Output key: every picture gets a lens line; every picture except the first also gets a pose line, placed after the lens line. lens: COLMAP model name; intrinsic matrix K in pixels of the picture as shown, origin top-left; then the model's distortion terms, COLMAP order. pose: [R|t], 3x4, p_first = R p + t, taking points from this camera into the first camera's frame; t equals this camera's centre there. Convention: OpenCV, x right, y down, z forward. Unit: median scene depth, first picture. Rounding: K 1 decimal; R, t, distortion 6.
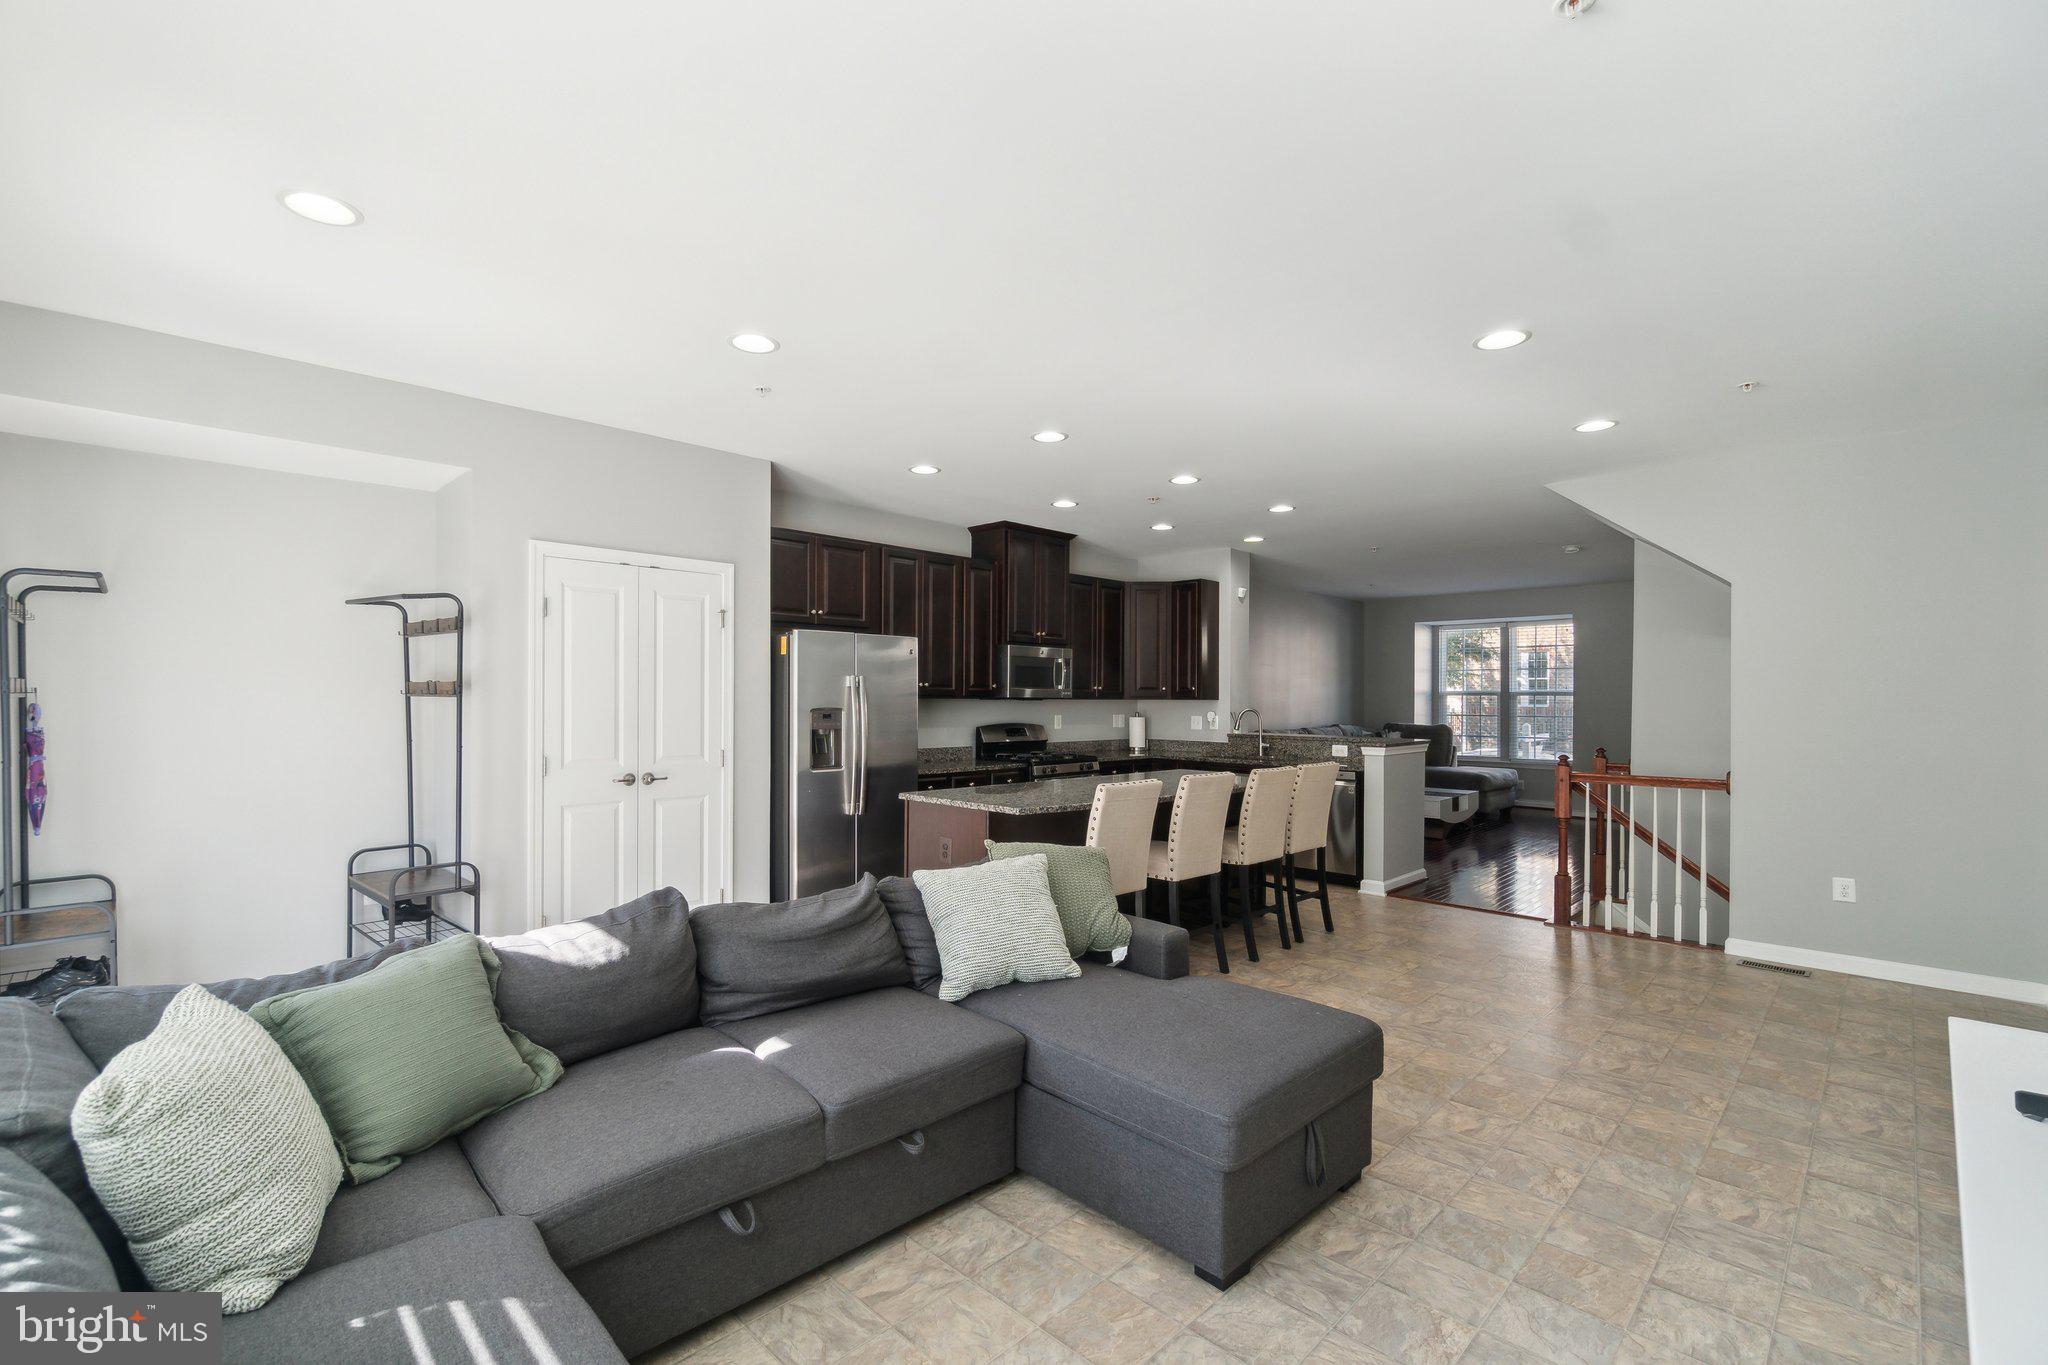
lens RADIAL K [[880.4, 0, 1024.0], [0, 880.4, 682.5], [0, 0, 1]] dist [0.047591, 0.000042]
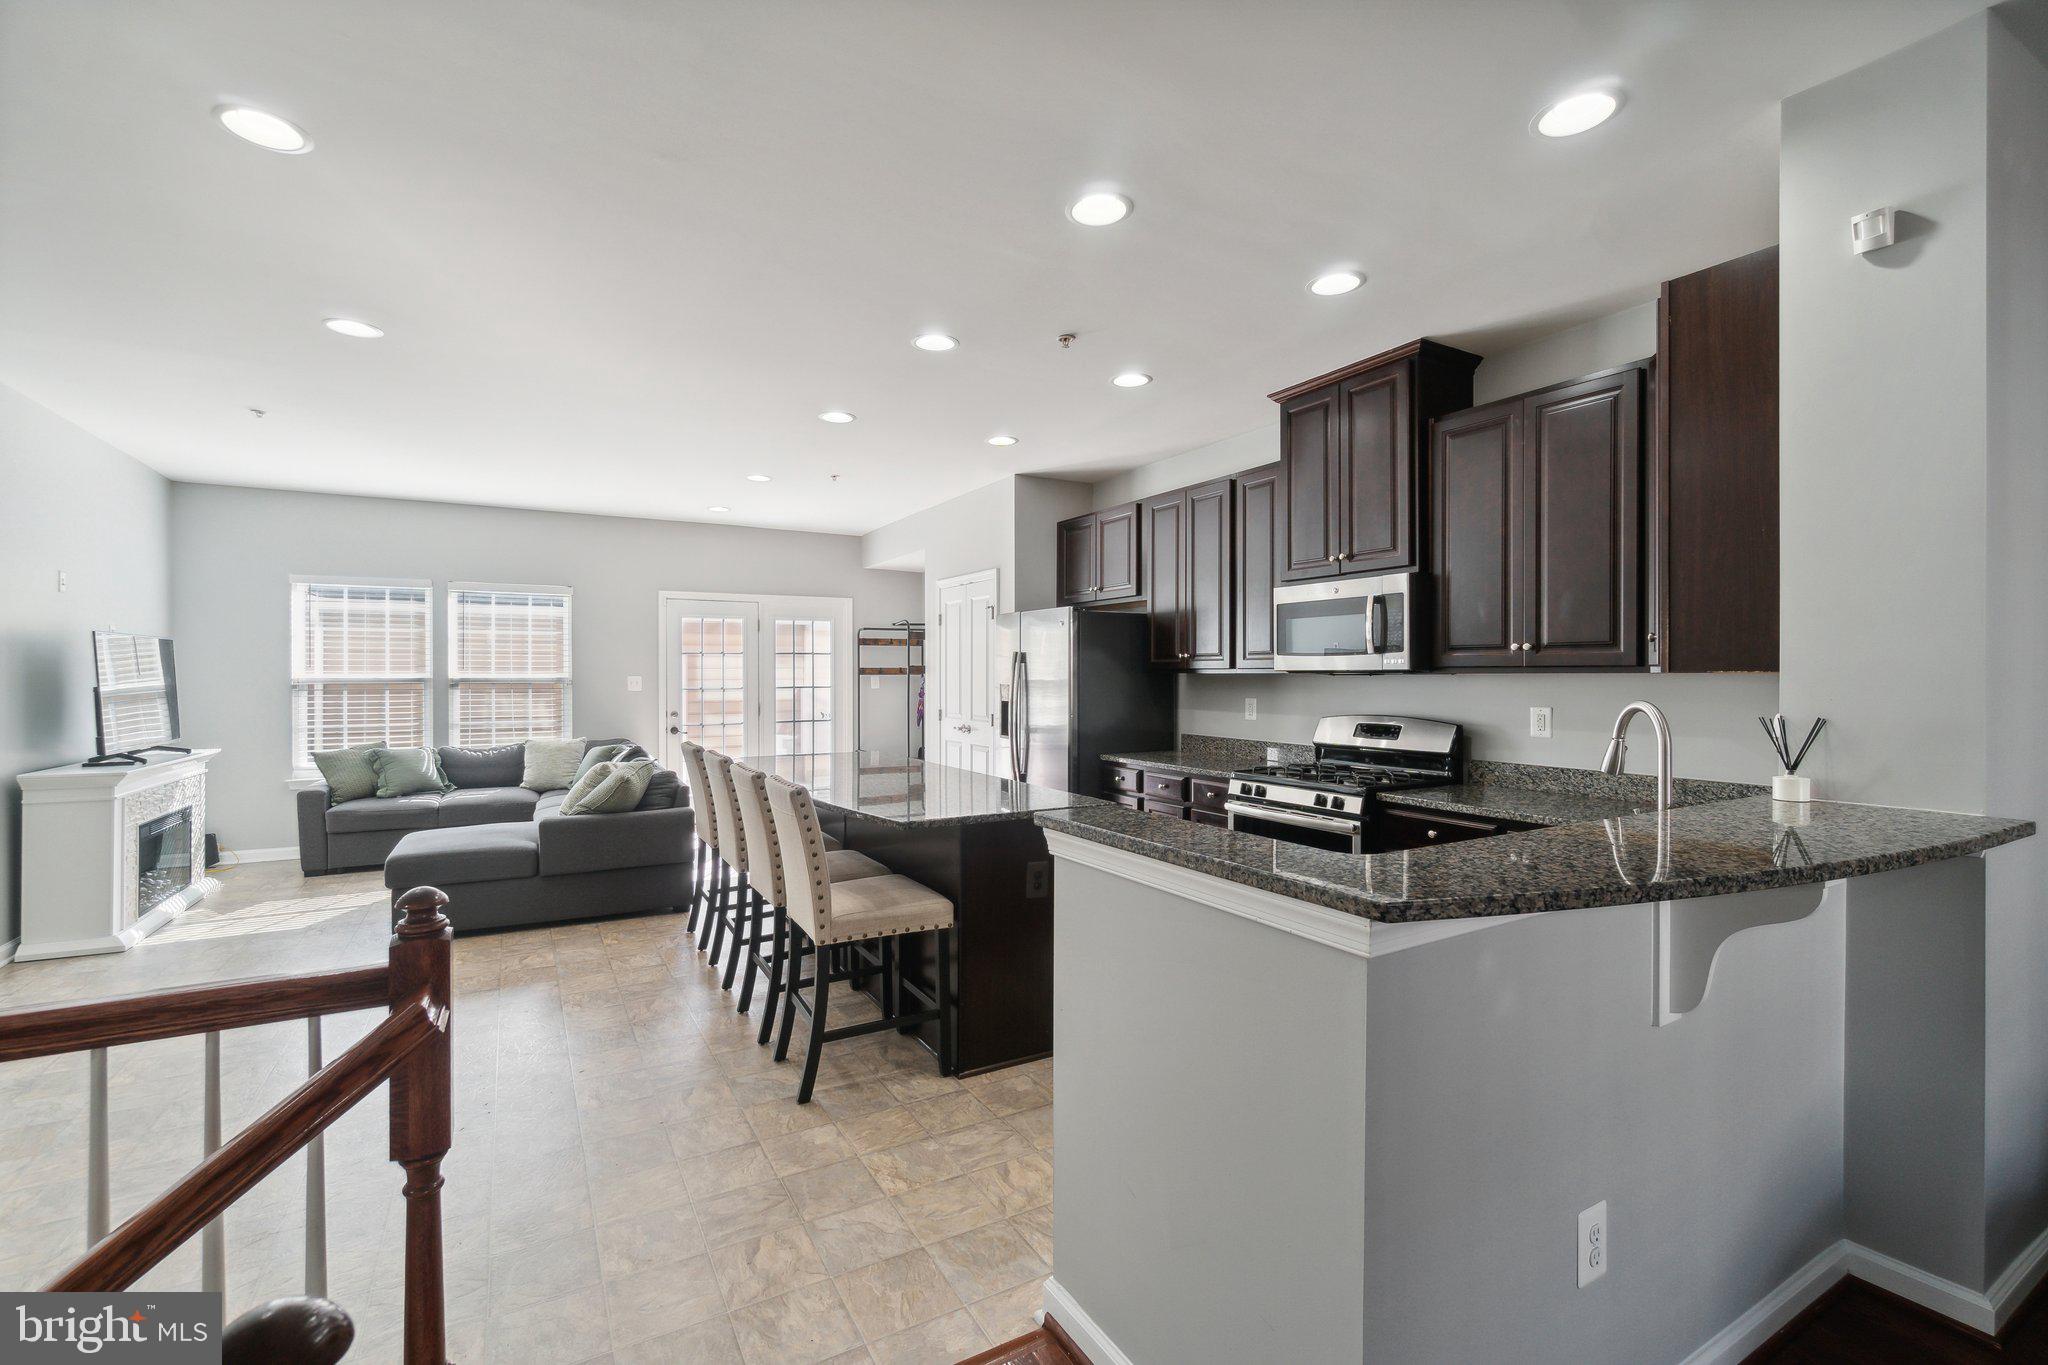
lens RADIAL K [[893.3, 0, 1008.0], [0, 893.3, 673.8], [0, 0, 1]] dist [-0.001764, -0.000430]
pose [[-0.277570, -0.003130, -0.960700, 0.645559], [0.017167, 0.999819, -0.008217, 0.020546], [0.960552, -0.018773, -0.277466, 0.986195]]
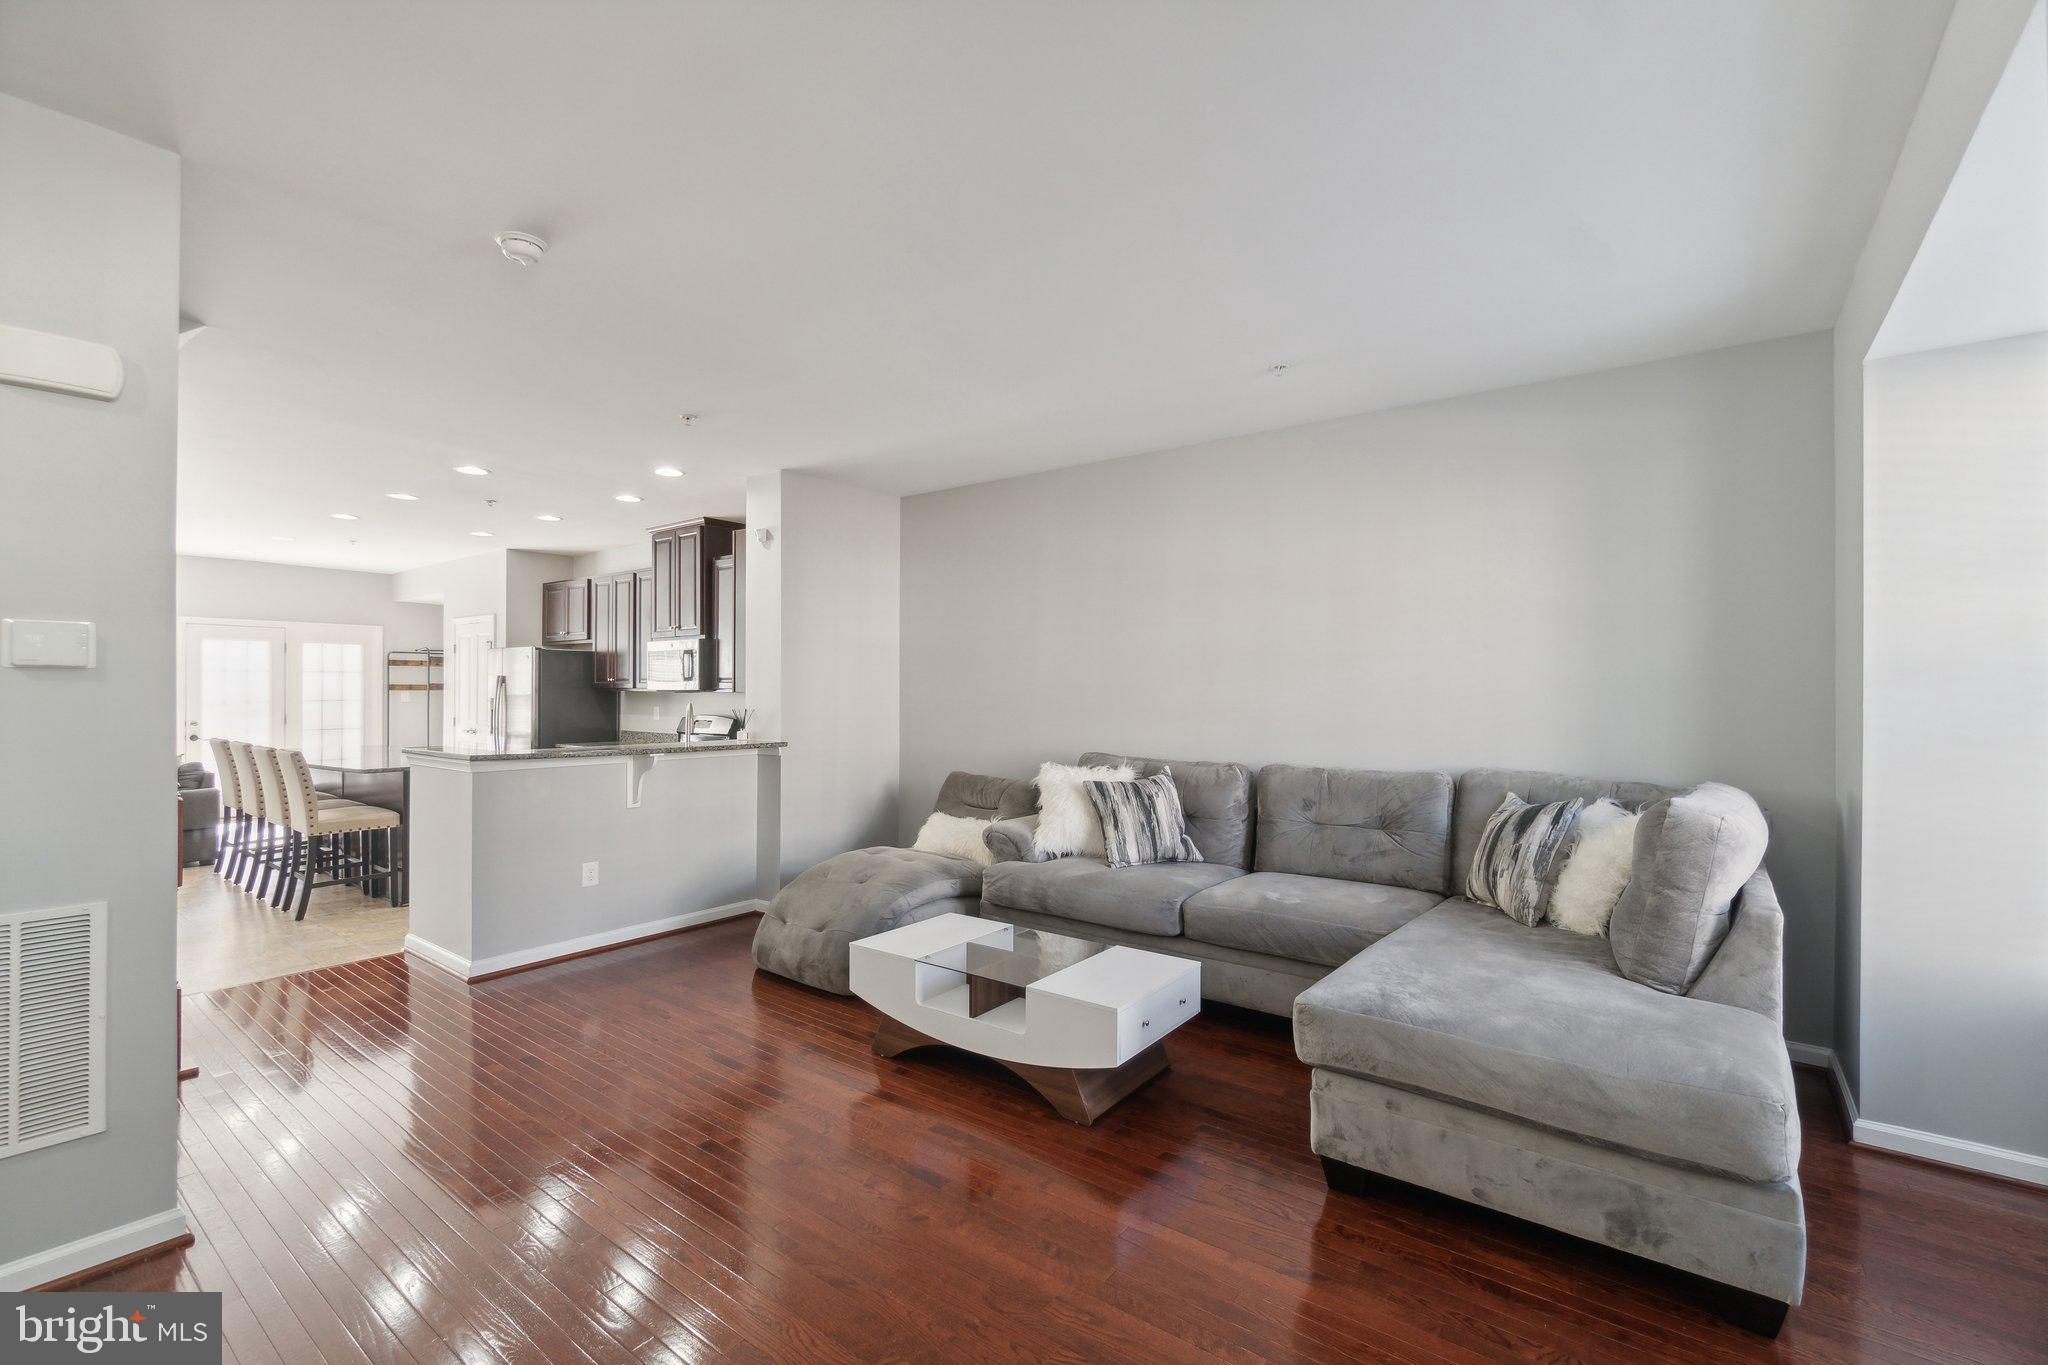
lens RADIAL K [[892.3, 0, 1011.6], [0, 892.3, 683.0], [0, 0, 1]] dist [-0.001056, -0.003845]
pose [[0.119679, -0.010406, -0.992758, 1.115480], [0.013664, 0.999868, -0.008834, 0.023882], [0.992719, -0.012508, 0.119805, 1.300618]]
